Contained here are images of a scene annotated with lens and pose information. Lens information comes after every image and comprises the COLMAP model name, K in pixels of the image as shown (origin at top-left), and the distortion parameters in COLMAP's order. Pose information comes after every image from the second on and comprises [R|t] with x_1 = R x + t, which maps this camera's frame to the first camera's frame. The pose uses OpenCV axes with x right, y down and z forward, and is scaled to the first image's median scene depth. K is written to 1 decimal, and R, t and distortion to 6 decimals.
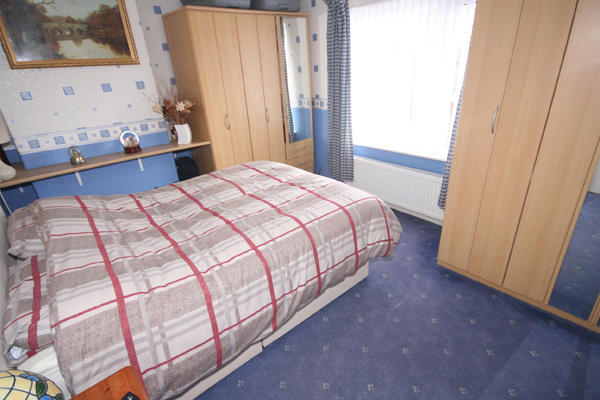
lens RADIAL K [[301.3, 0, 300.0], [0, 301.3, 200.0], [0, 0, 1]] dist [0.039333, -0.000315]
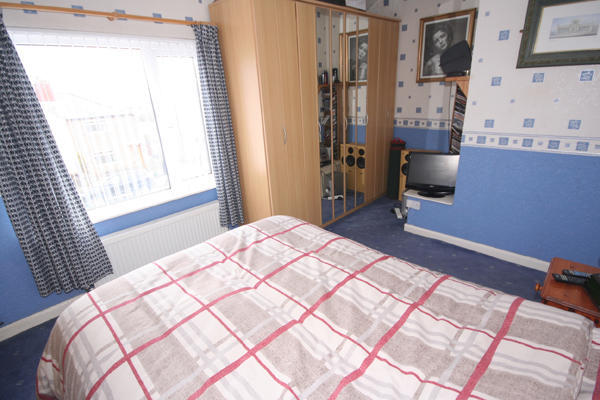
lens RADIAL K [[301.3, 0, 300.0], [0, 301.3, 200.0], [0, 0, 1]] dist [0.039333, -0.000315]
pose [[-0.086165, -0.283650, 0.955049, -0.674585], [0.457053, 0.840532, 0.290874, -0.287328], [-0.885256, 0.461571, 0.057219, 0.687892]]
